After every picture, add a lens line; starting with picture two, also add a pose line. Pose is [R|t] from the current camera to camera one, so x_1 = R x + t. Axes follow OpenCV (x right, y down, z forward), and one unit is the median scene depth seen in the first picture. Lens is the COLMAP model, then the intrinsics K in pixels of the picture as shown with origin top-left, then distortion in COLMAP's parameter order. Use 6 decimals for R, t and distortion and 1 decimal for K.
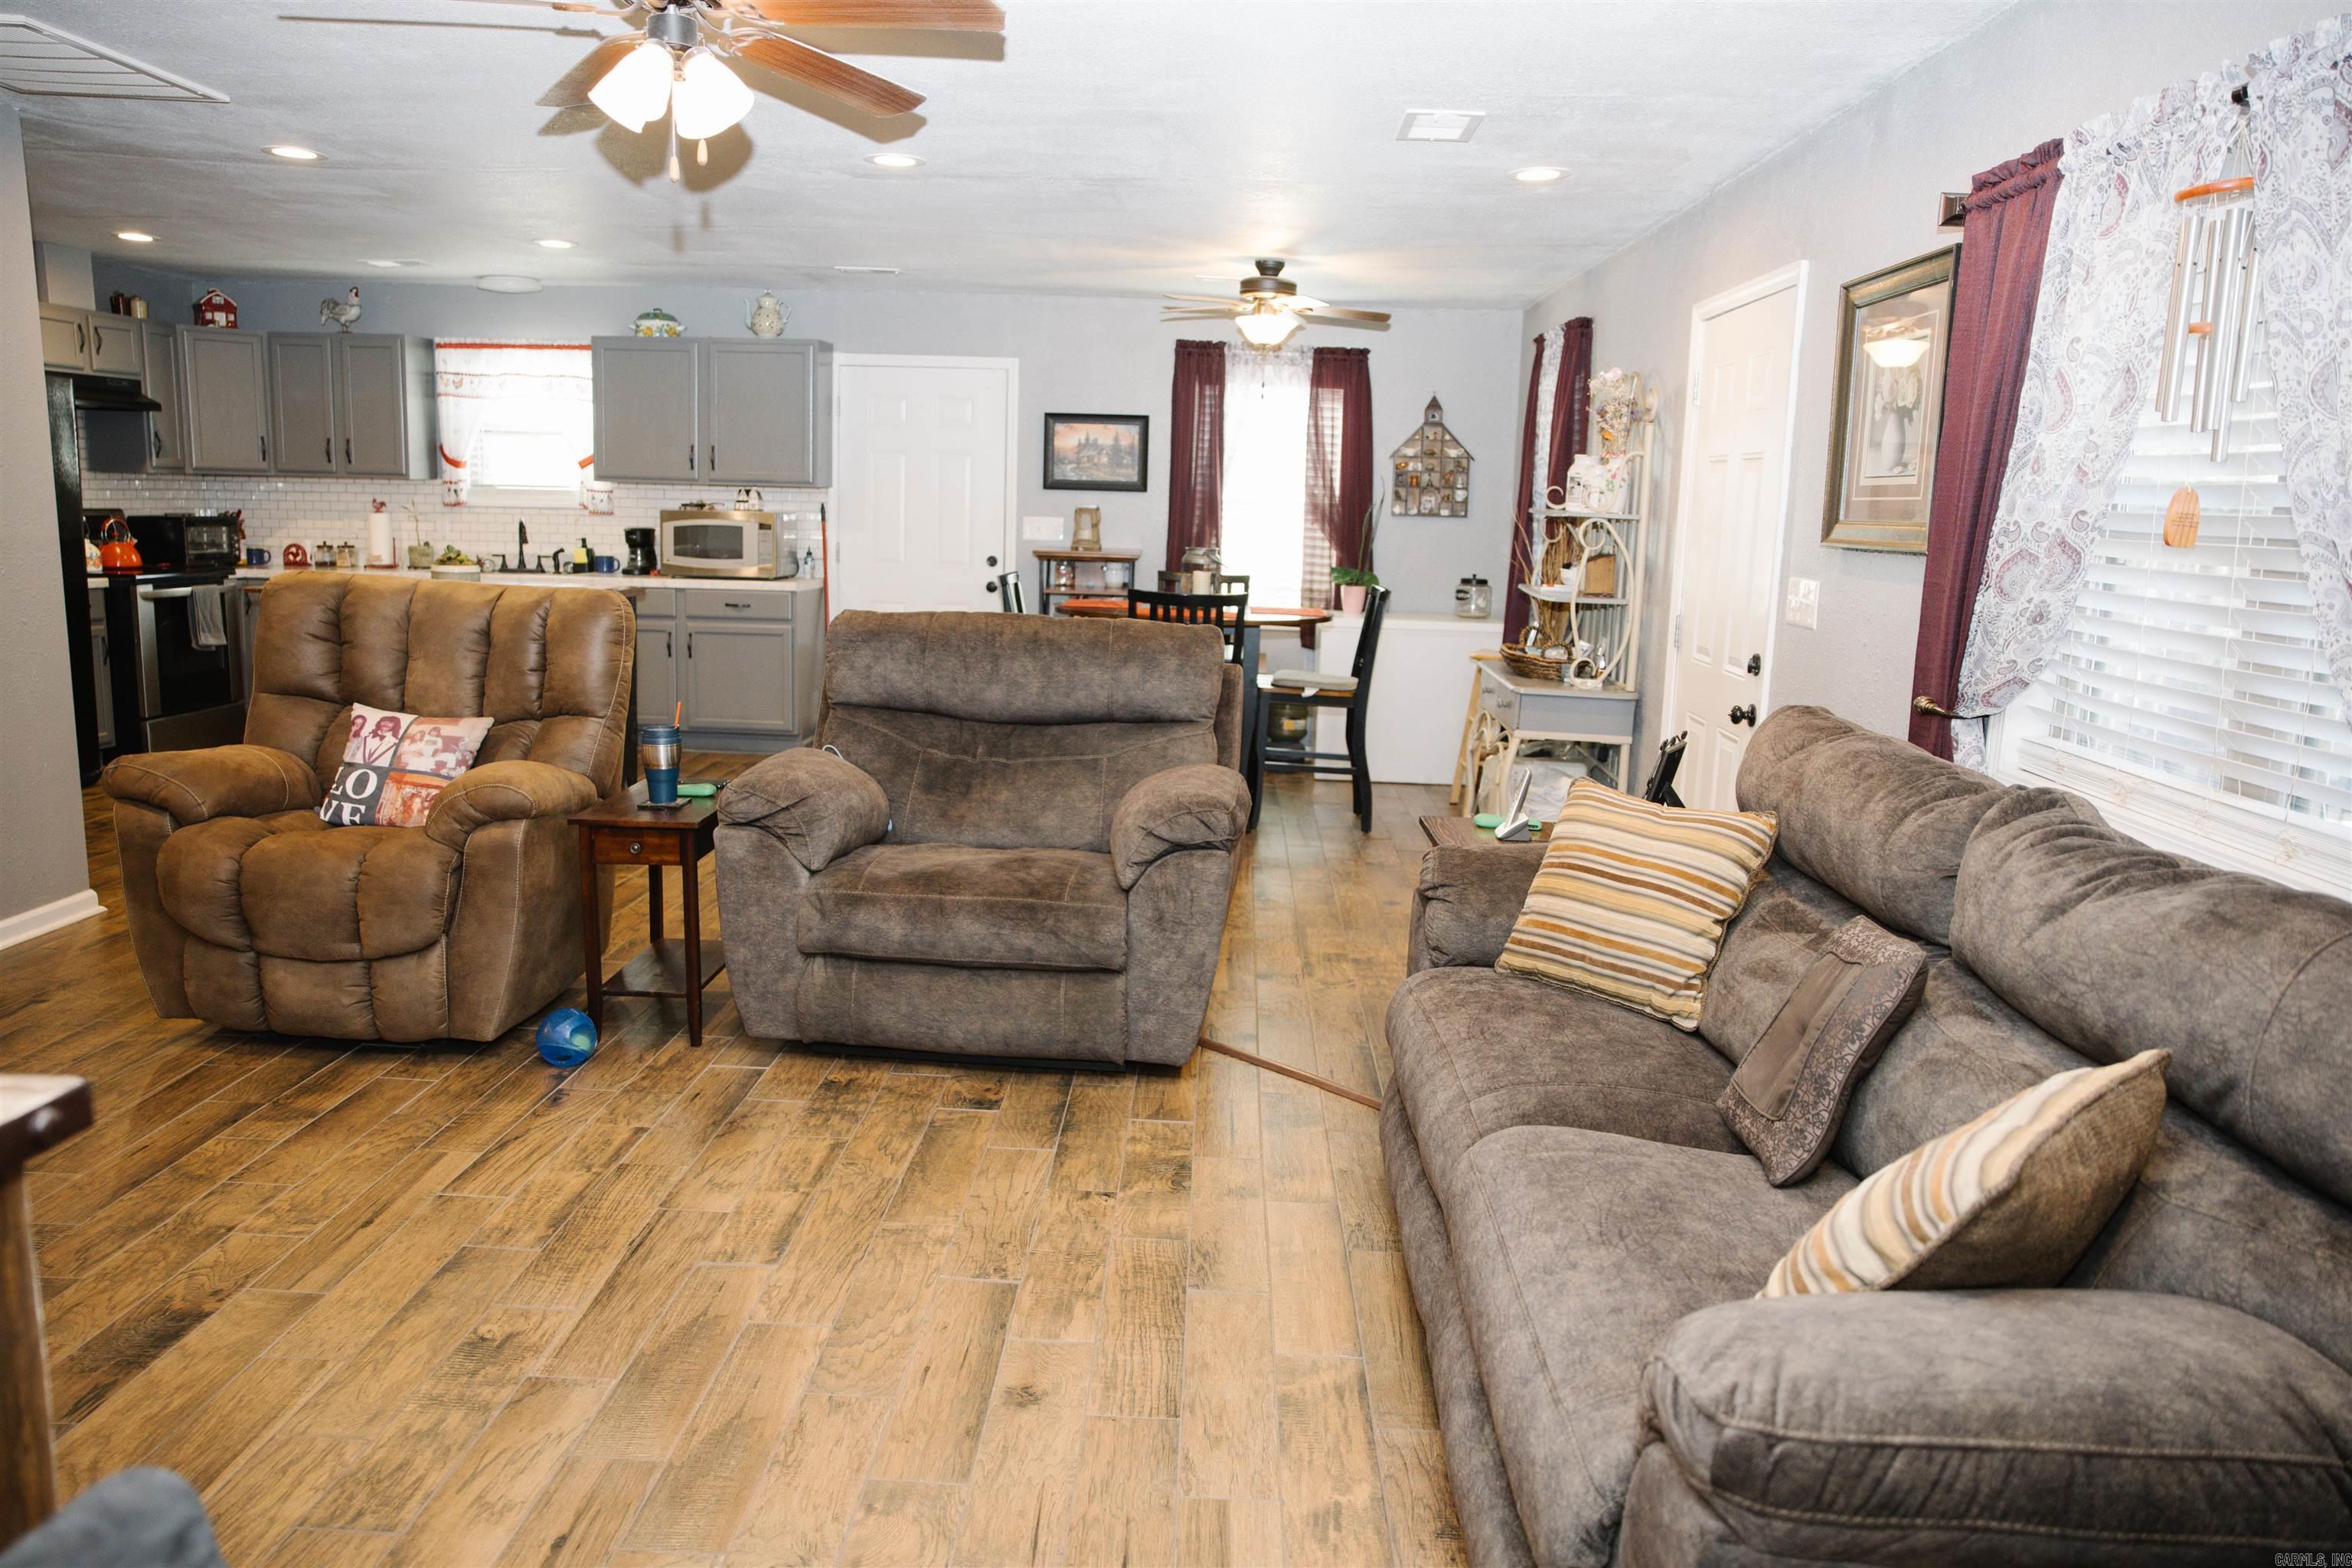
lens RADIAL K [[1613.4, 0, 1177.7], [0, 1613.4, 785.0], [0, 0, 1]] dist [-0.110387, 0.090126]
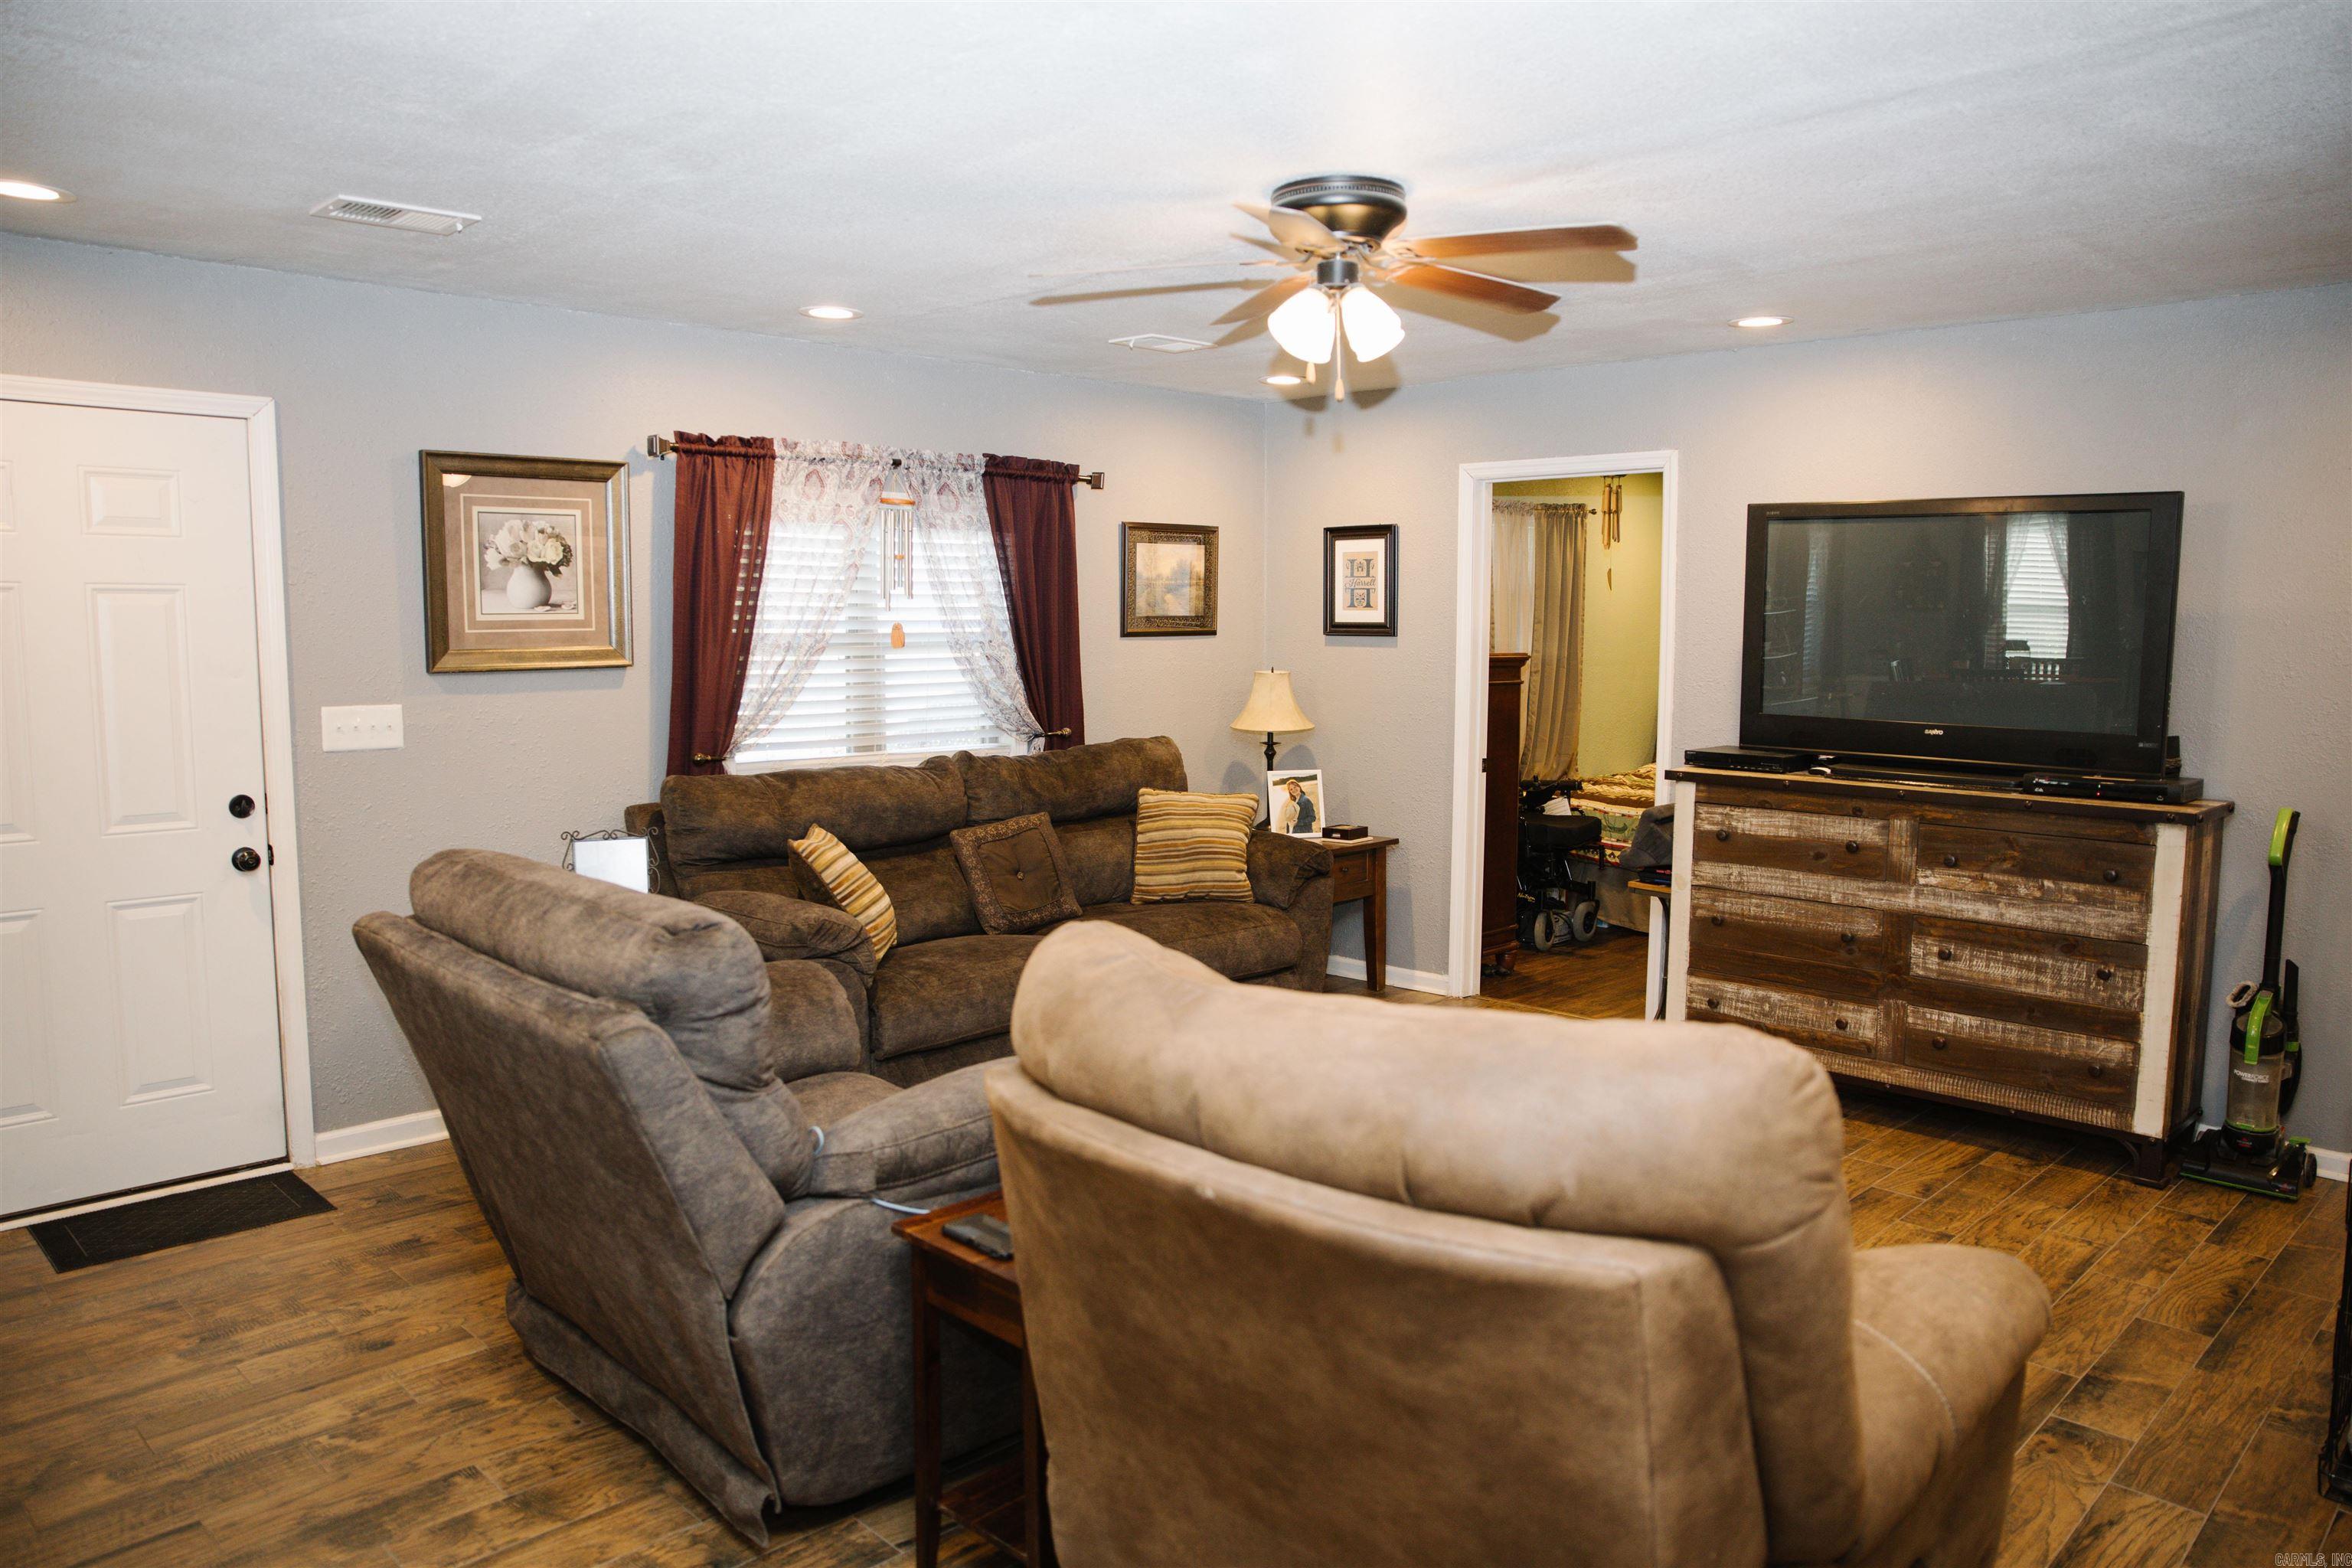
lens RADIAL K [[1613.4, 0, 1177.7], [0, 1613.4, 785.0], [0, 0, 1]] dist [-0.110387, 0.090126]
pose [[-0.722715, -0.099323, 0.683972, -0.738429], [0.102434, 0.963298, 0.248121, -0.283795], [-0.683513, 0.249383, -0.686016, 1.350181]]
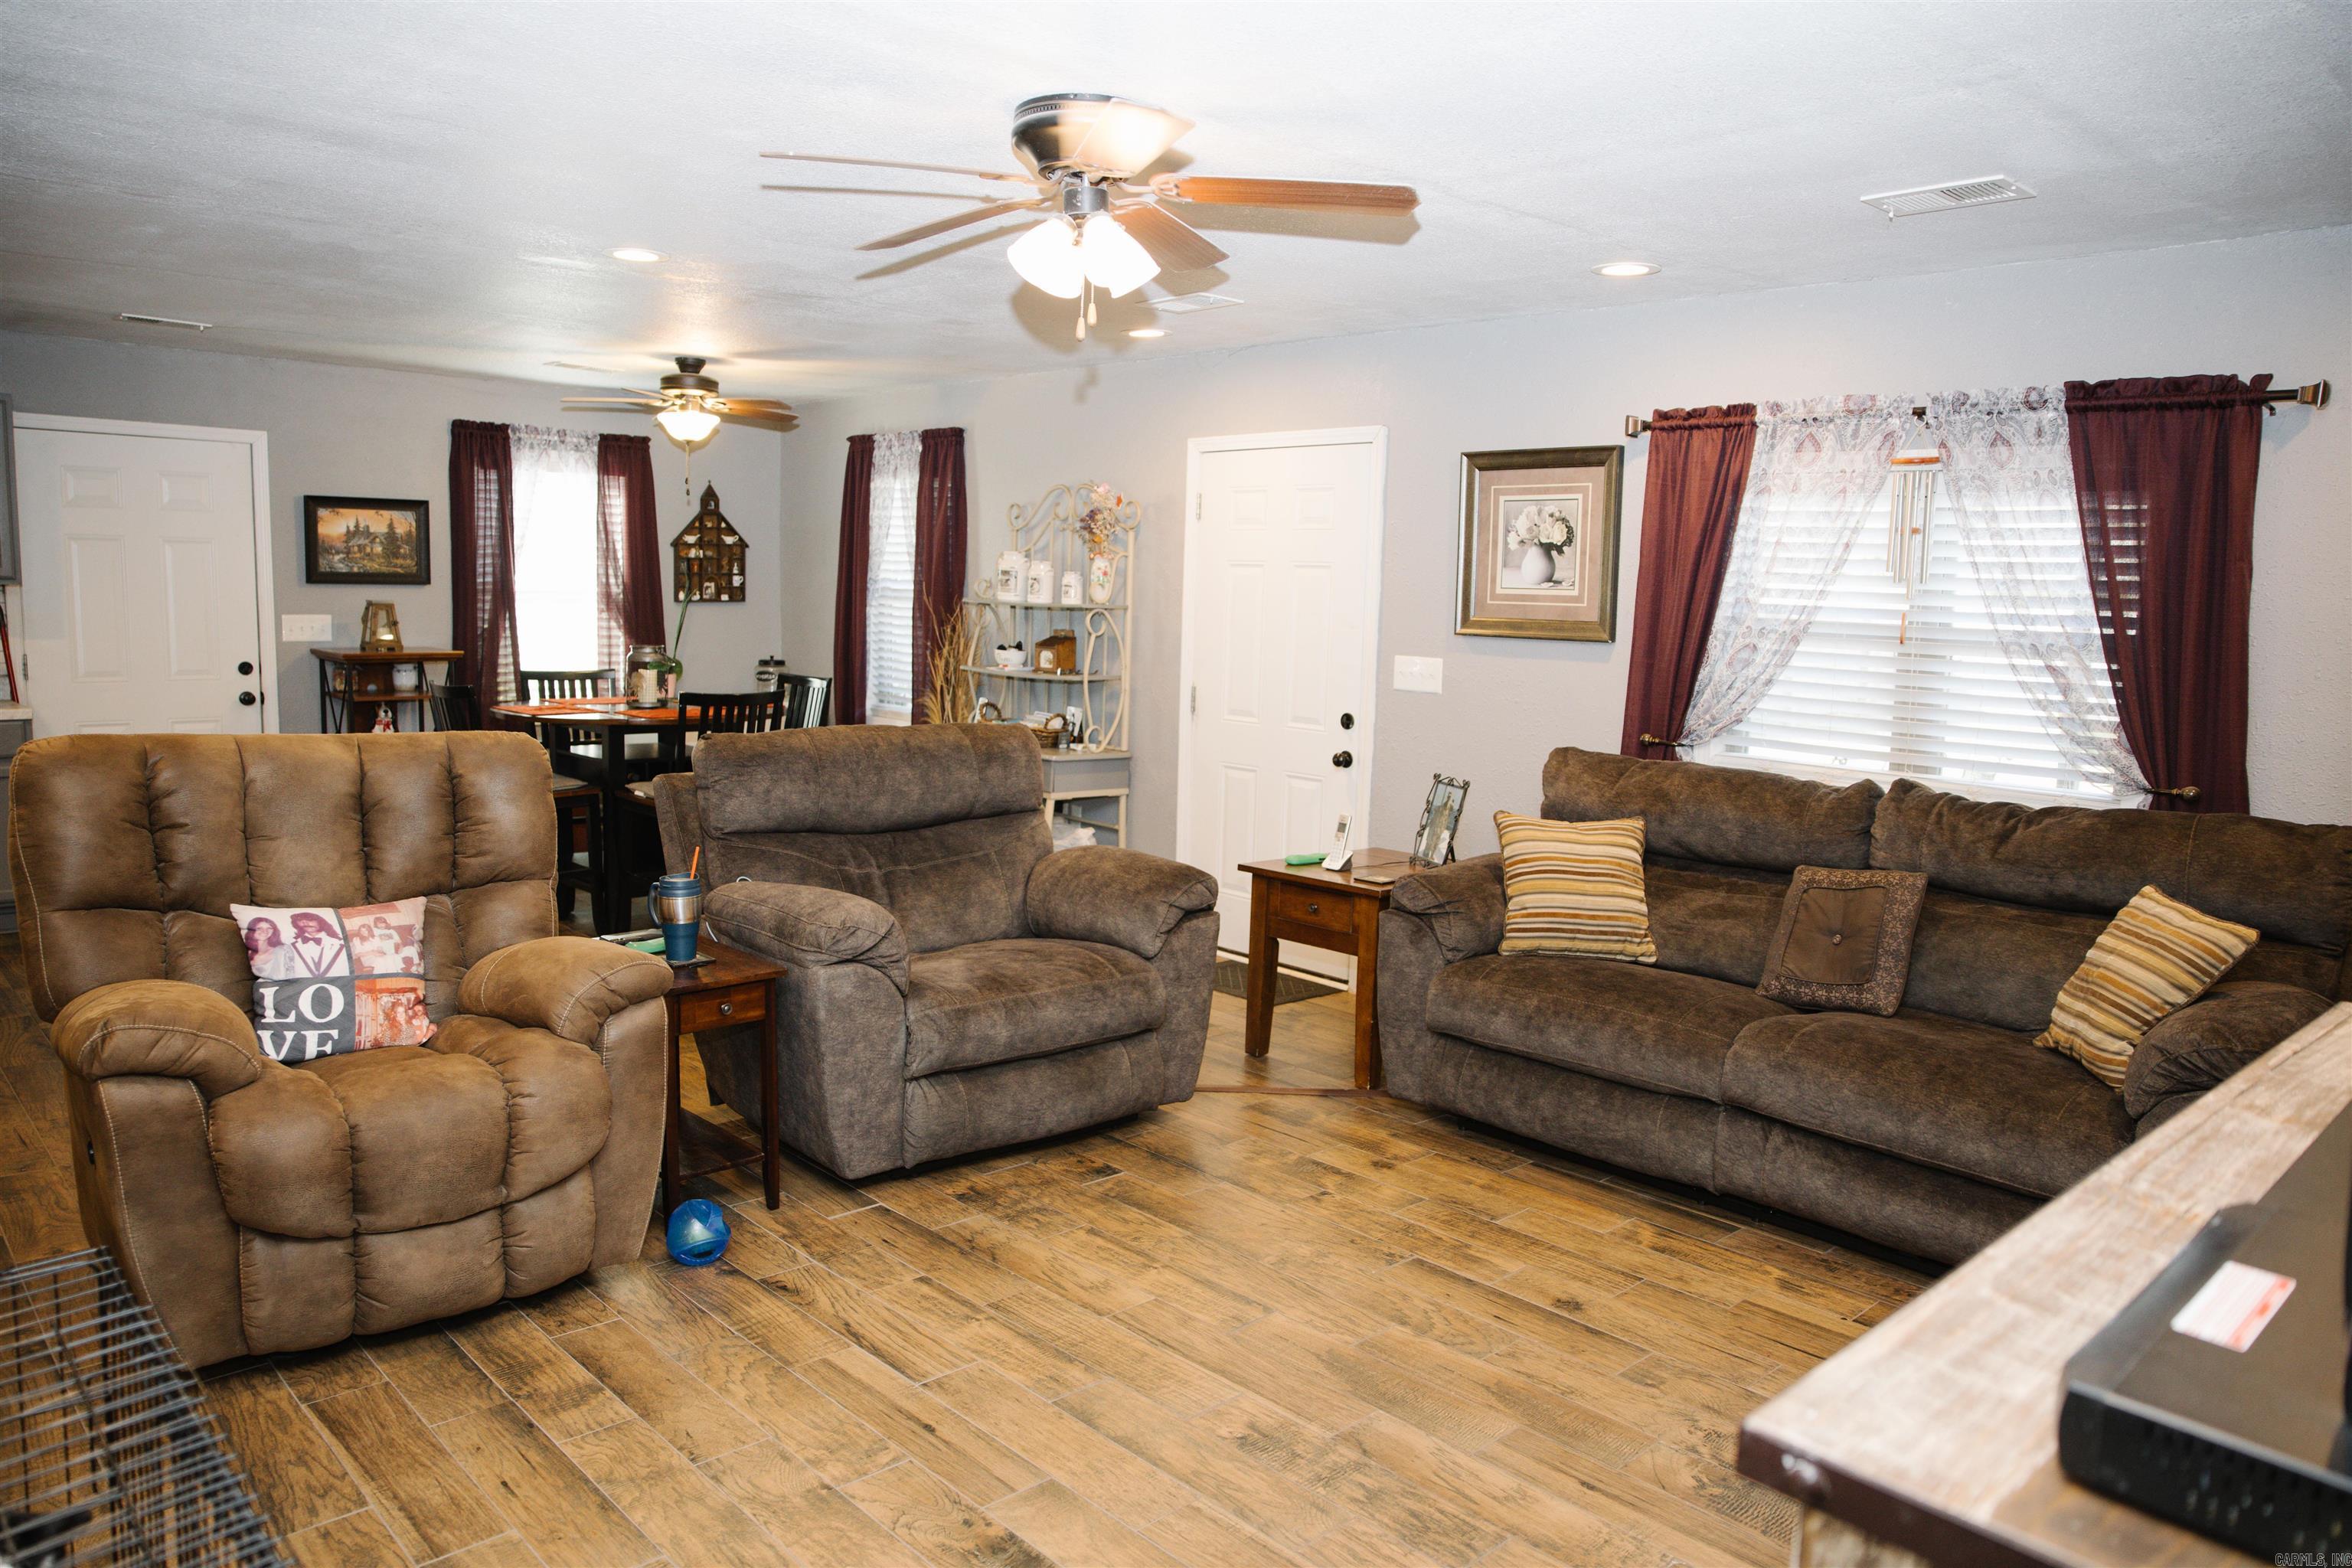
lens RADIAL K [[1613.4, 0, 1177.7], [0, 1613.4, 785.0], [0, 0, 1]] dist [-0.110387, 0.090126]
pose [[0.709513, -0.099419, 0.697644, -0.737363], [0.121461, 0.992435, 0.017901, -0.068824], [-0.694145, 0.072036, 0.716221, 0.143830]]
